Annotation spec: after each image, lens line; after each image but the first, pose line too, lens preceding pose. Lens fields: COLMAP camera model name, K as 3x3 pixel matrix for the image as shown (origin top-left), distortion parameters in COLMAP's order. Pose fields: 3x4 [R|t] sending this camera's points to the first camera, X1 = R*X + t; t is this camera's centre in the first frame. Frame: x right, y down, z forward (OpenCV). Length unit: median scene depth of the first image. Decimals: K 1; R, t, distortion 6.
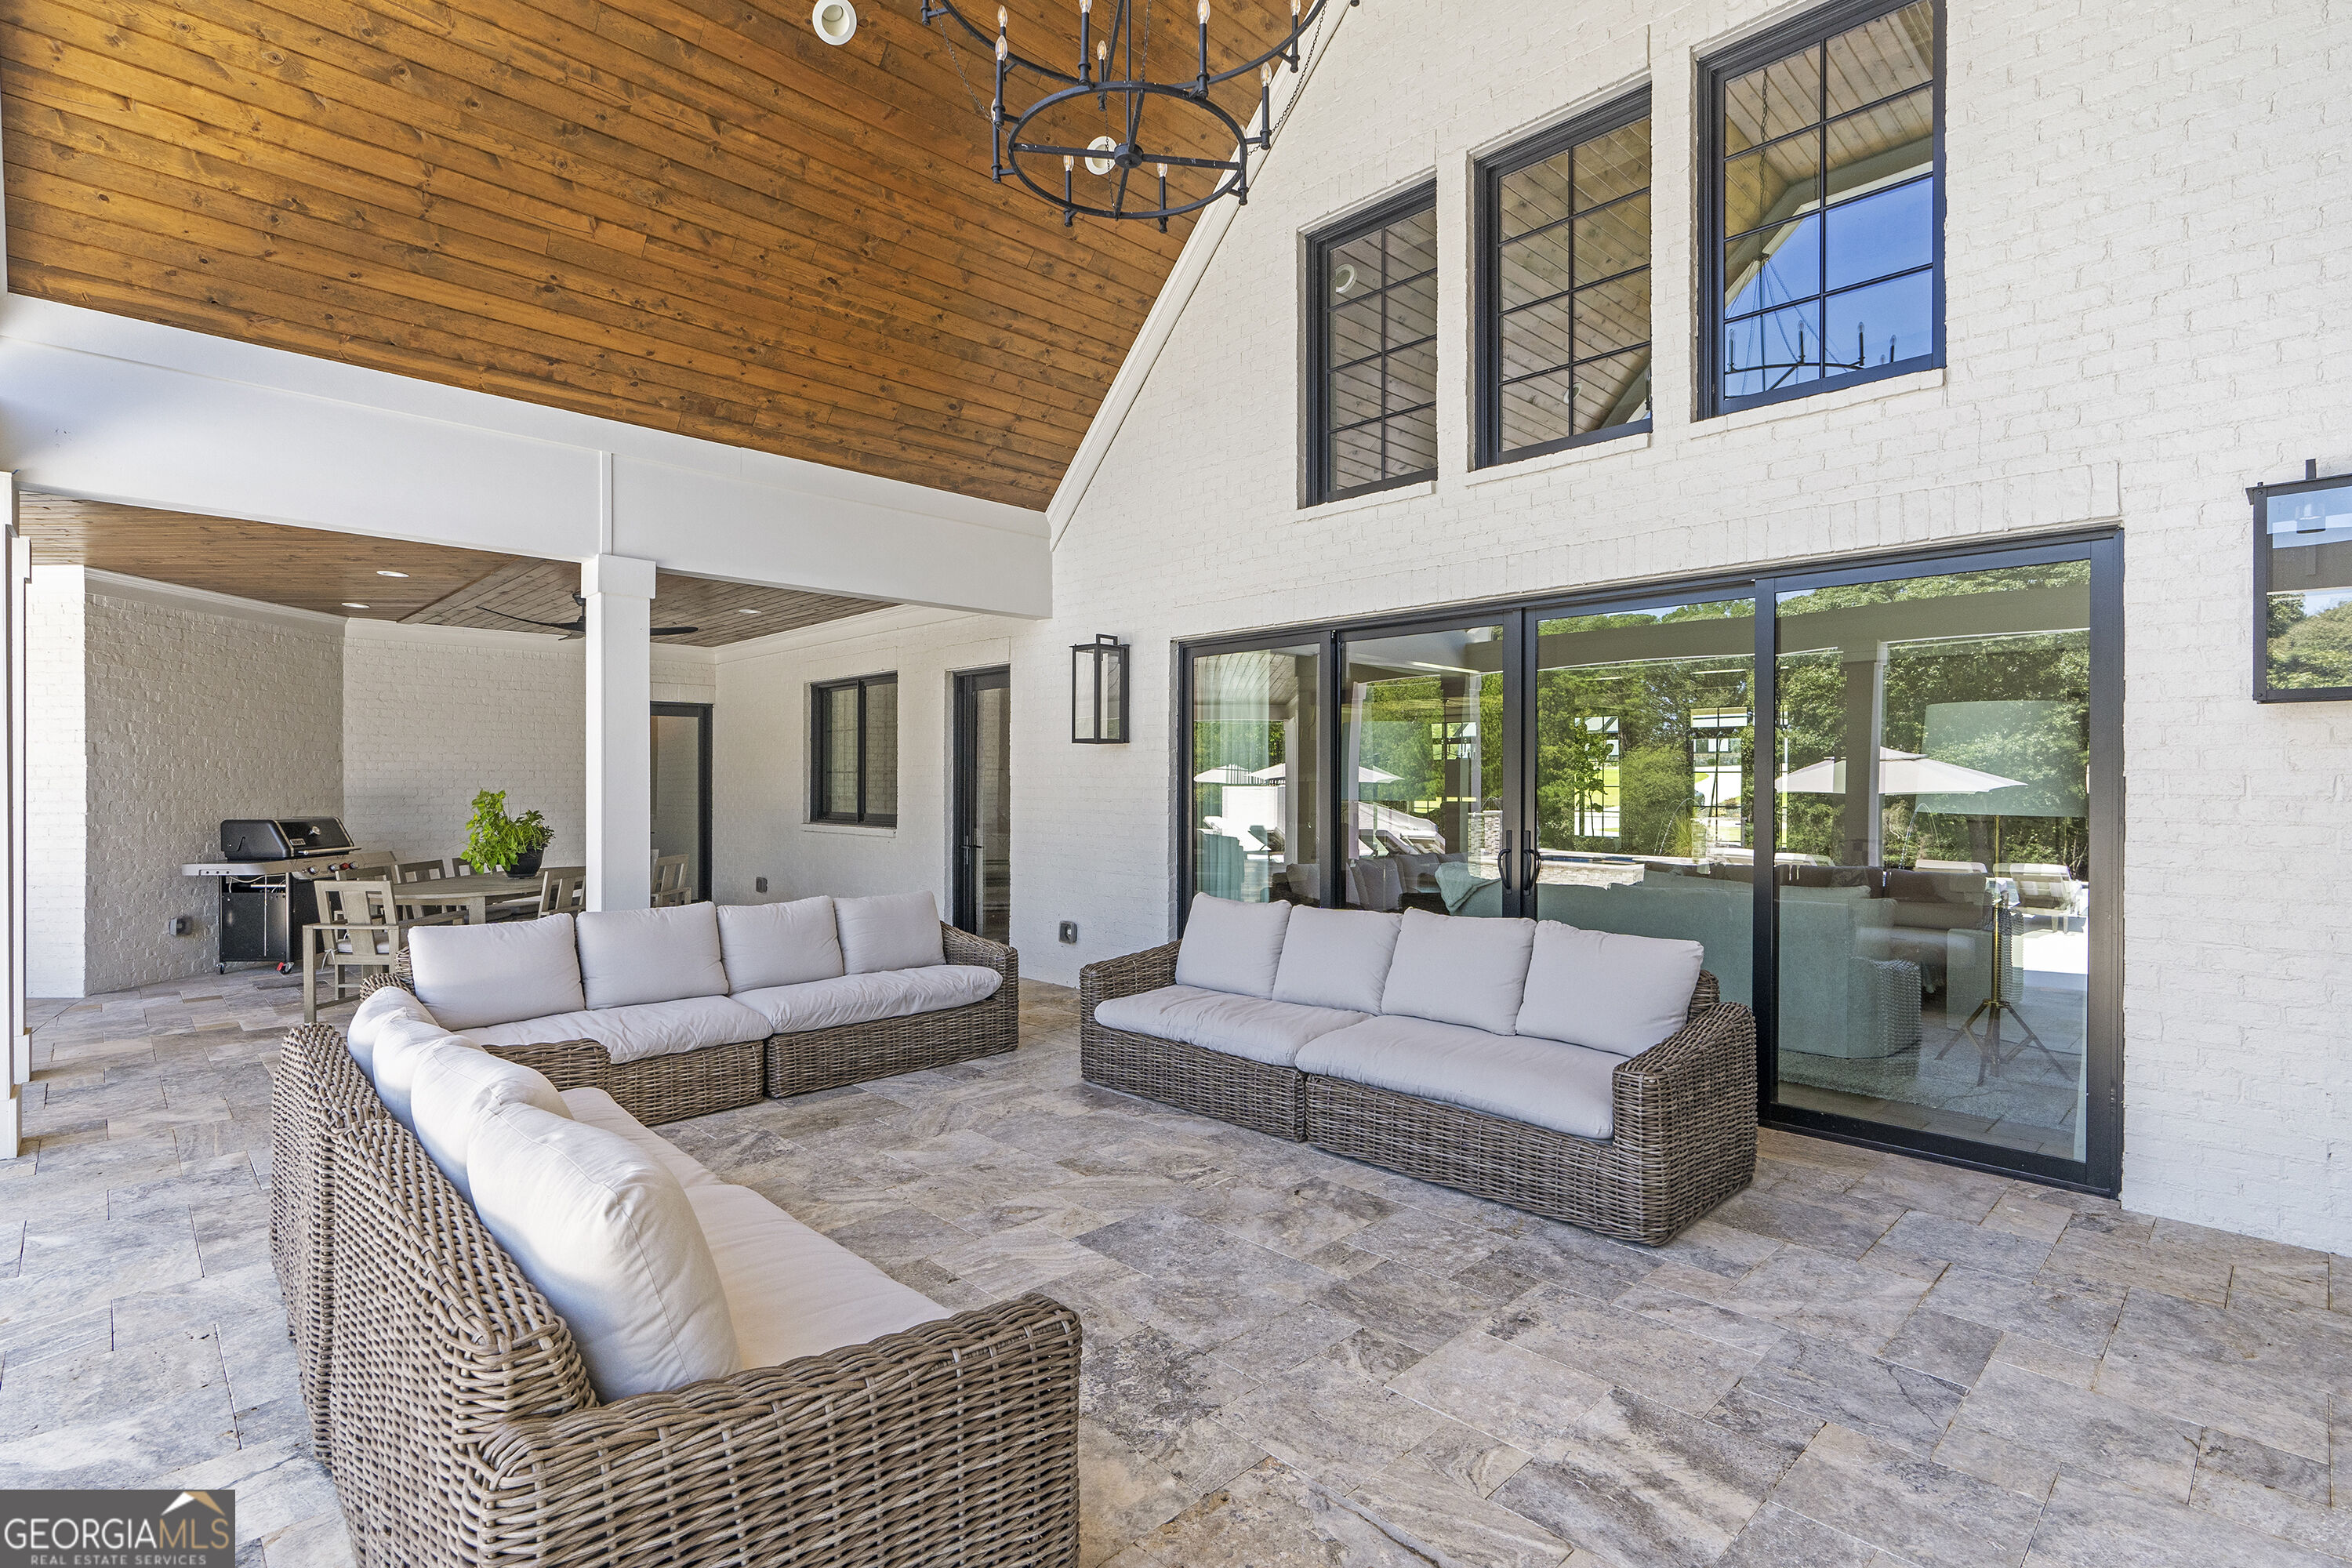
lens RADIAL K [[1124.7, 0, 1176.0], [0, 1124.7, 784.0], [0, 0, 1]] dist [-0.000699, -0.000231]
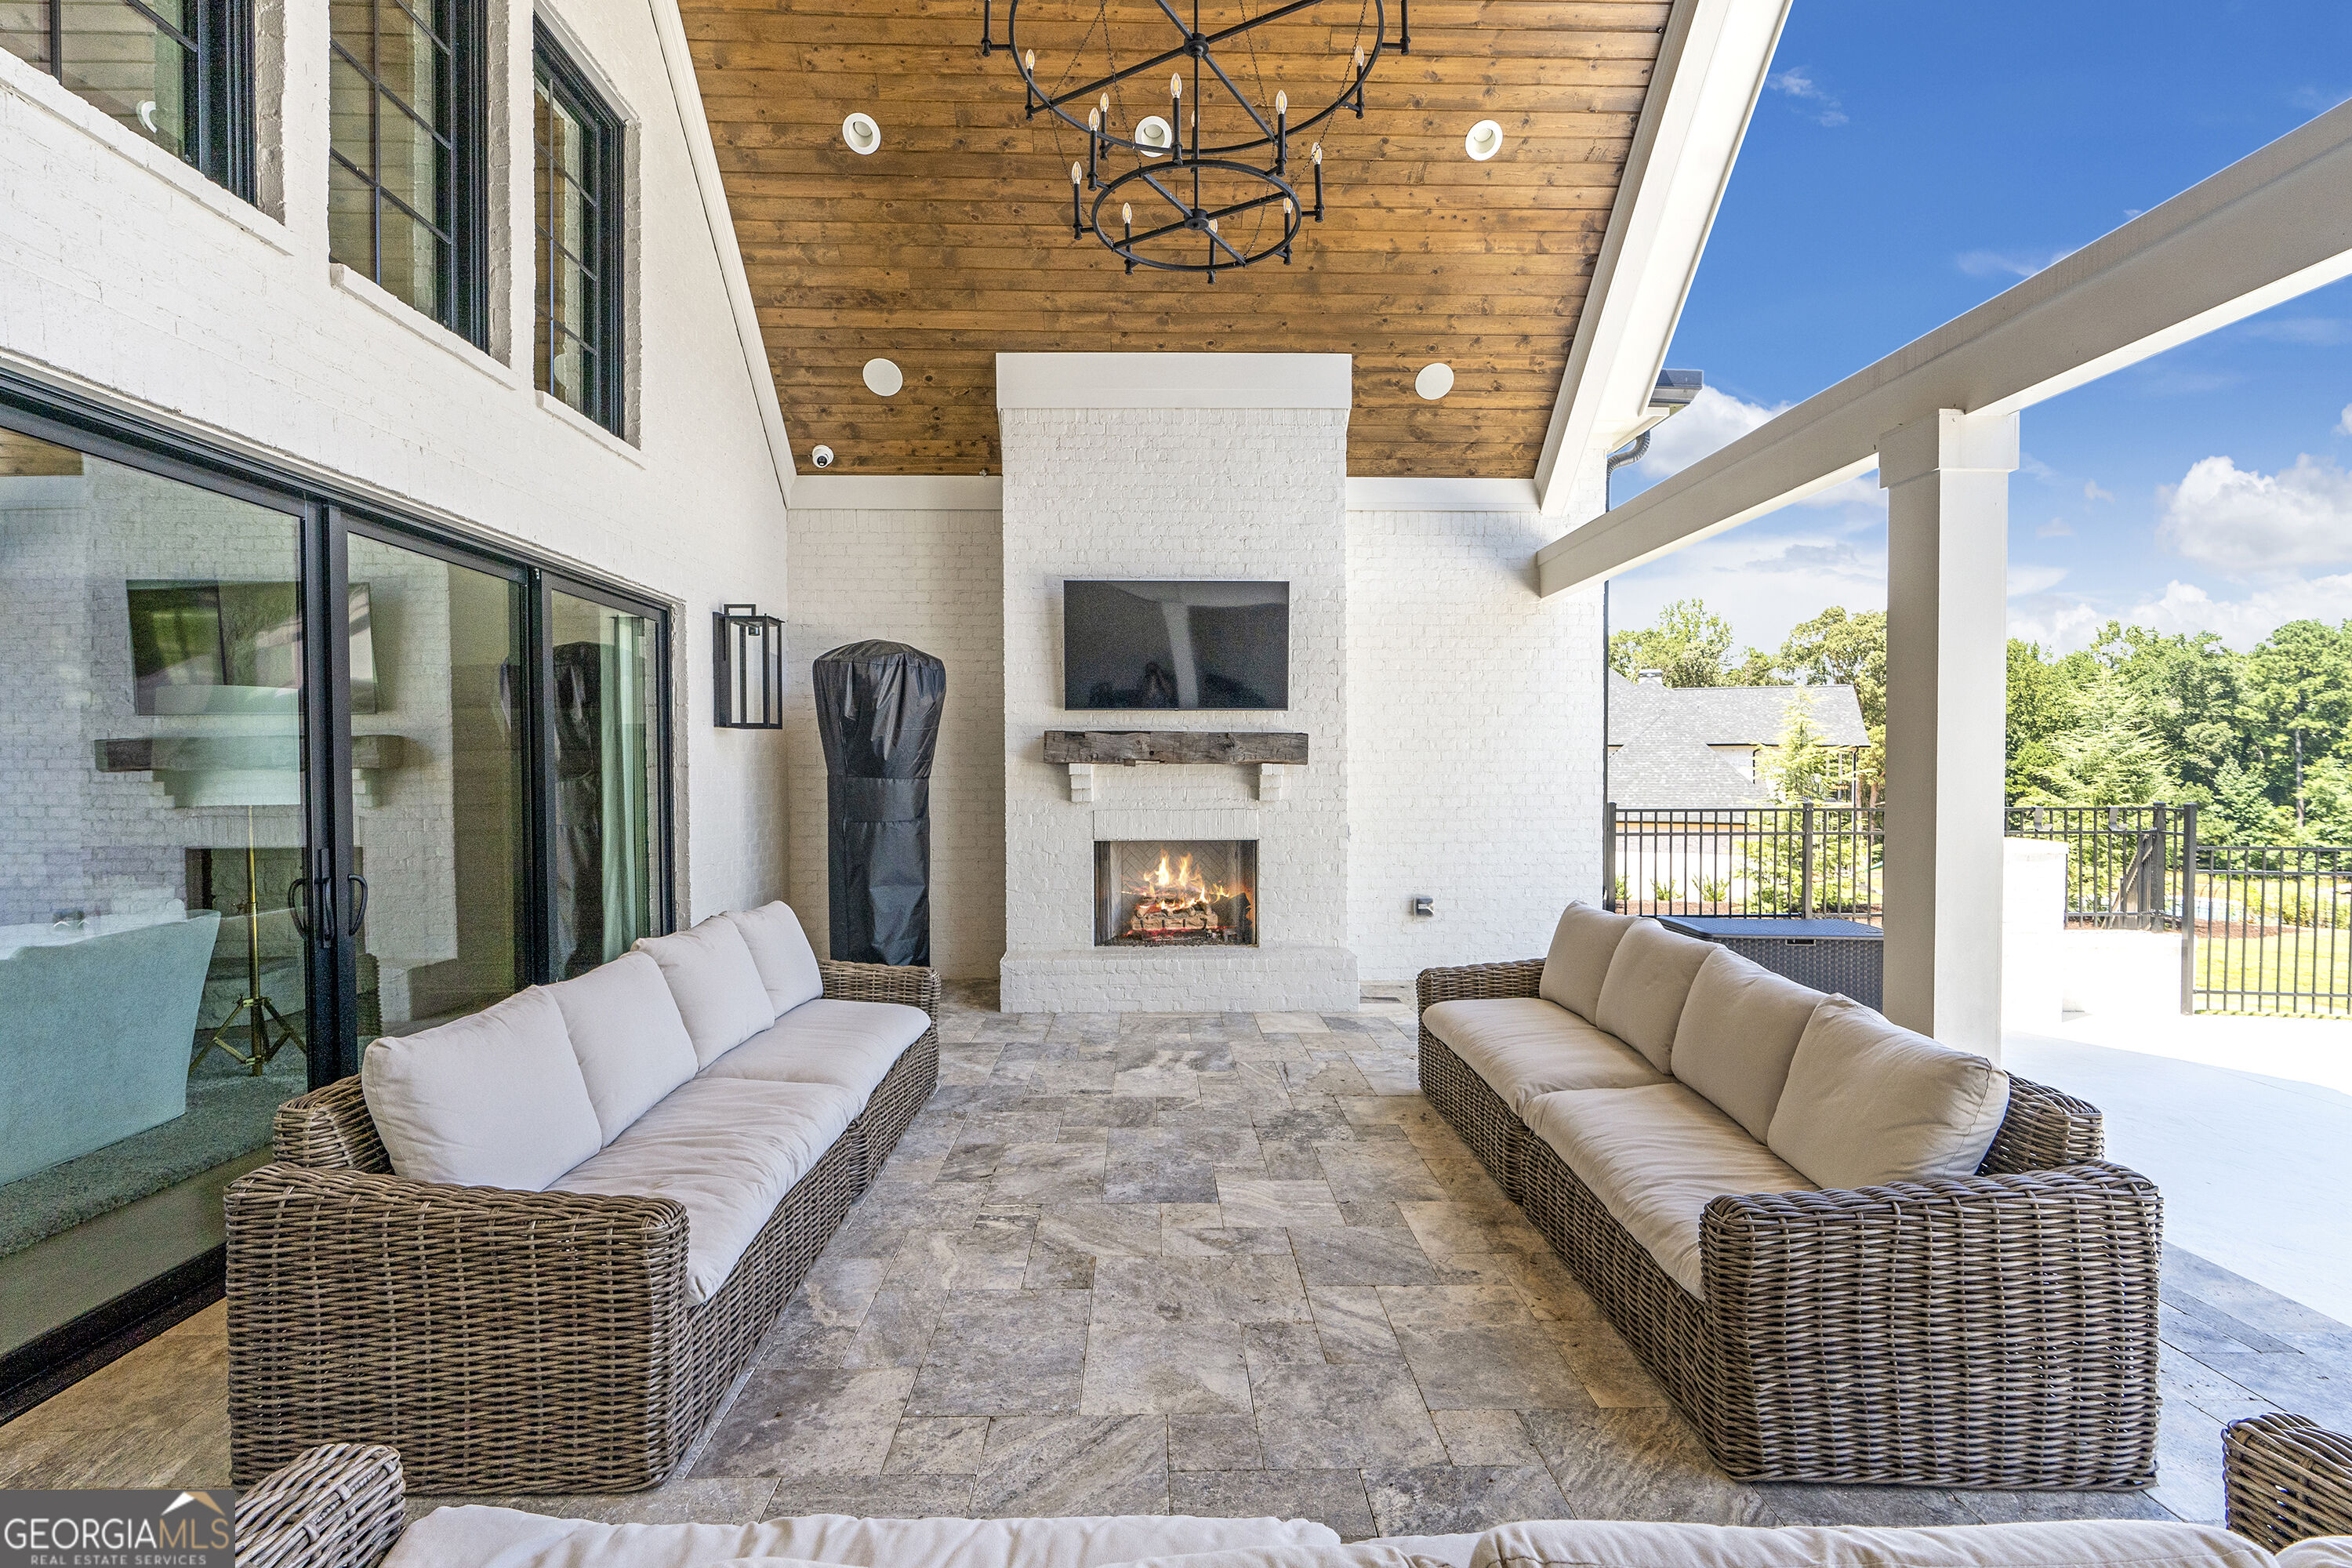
lens RADIAL K [[1060.3, 0, 1164.8], [0, 1060.3, 792.9], [0, 0, 1]] dist [-0.000732, -0.000048]
pose [[-0.727954, -0.012021, 0.685521, -0.765819], [0.002456, 0.999794, 0.020140, -0.006686], [-0.685622, 0.016345, -0.727775, 1.810781]]
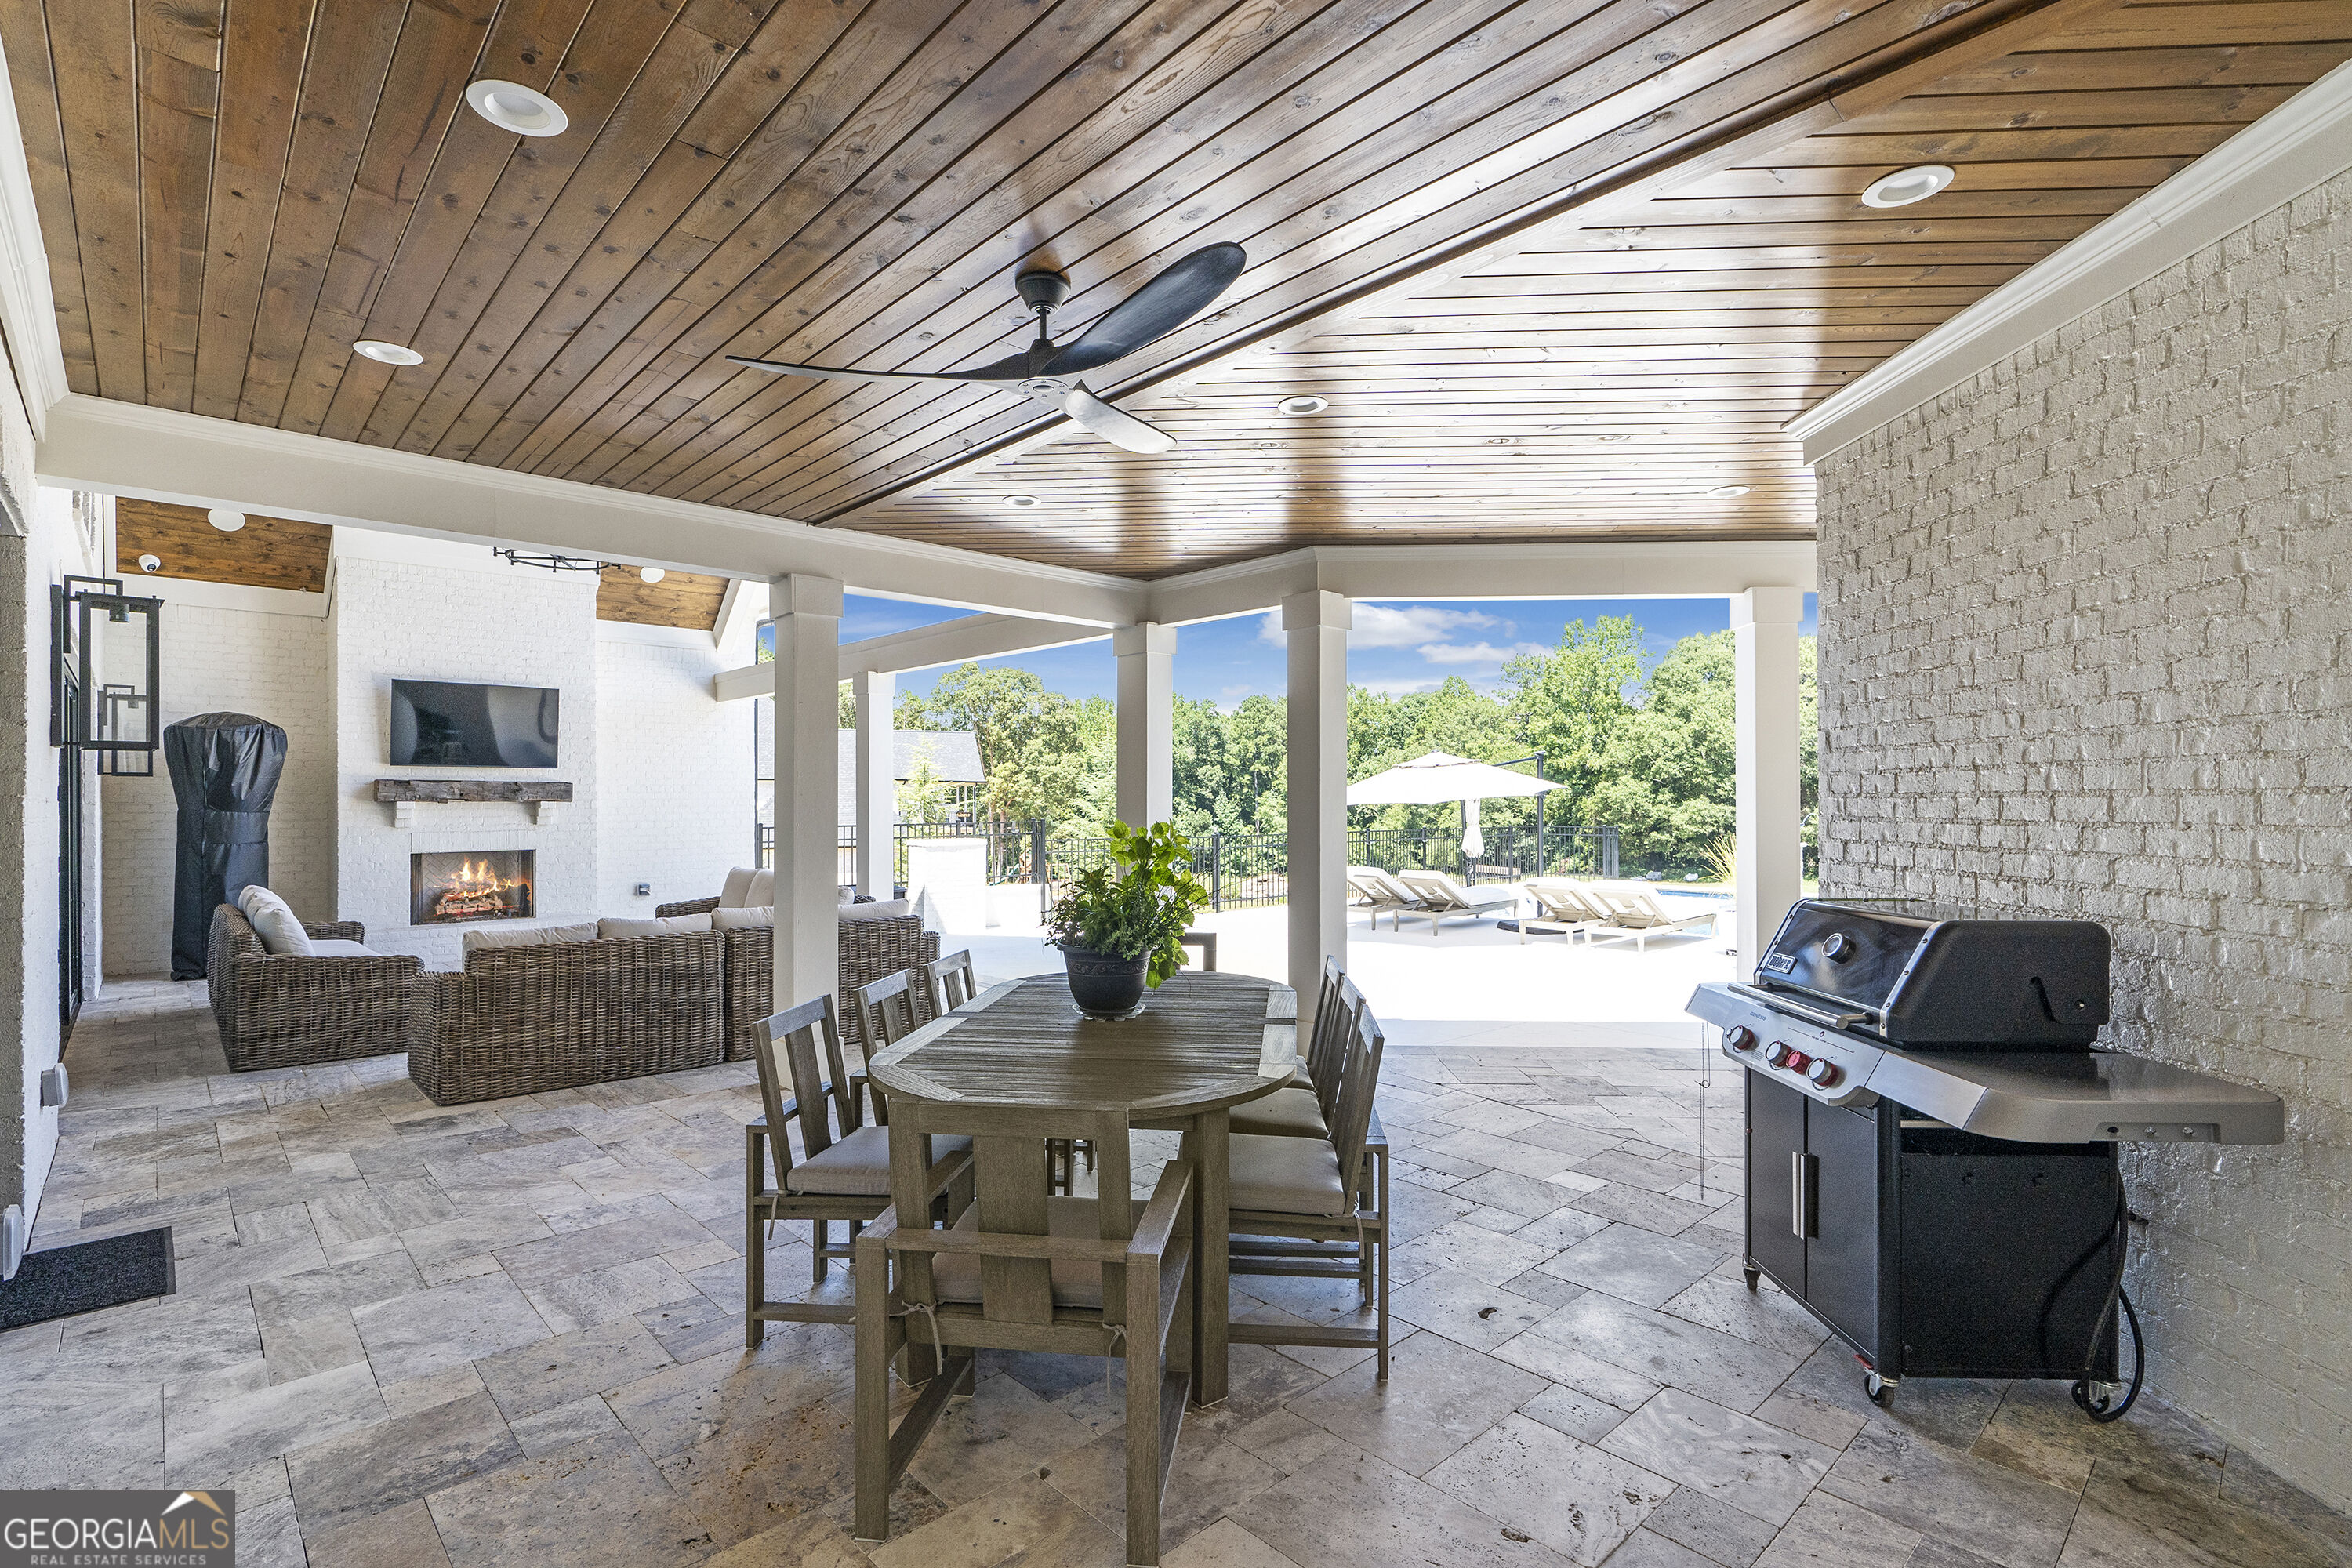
lens RADIAL K [[1124.7, 0, 1176.0], [0, 1124.7, 784.0], [0, 0, 1]] dist [-0.000699, -0.000231]
pose [[-0.999575, 0.002652, 0.029032, -1.167302], [0.002278, 0.999914, -0.012886, -0.016297], [-0.029063, -0.012815, -0.999495, 2.713428]]
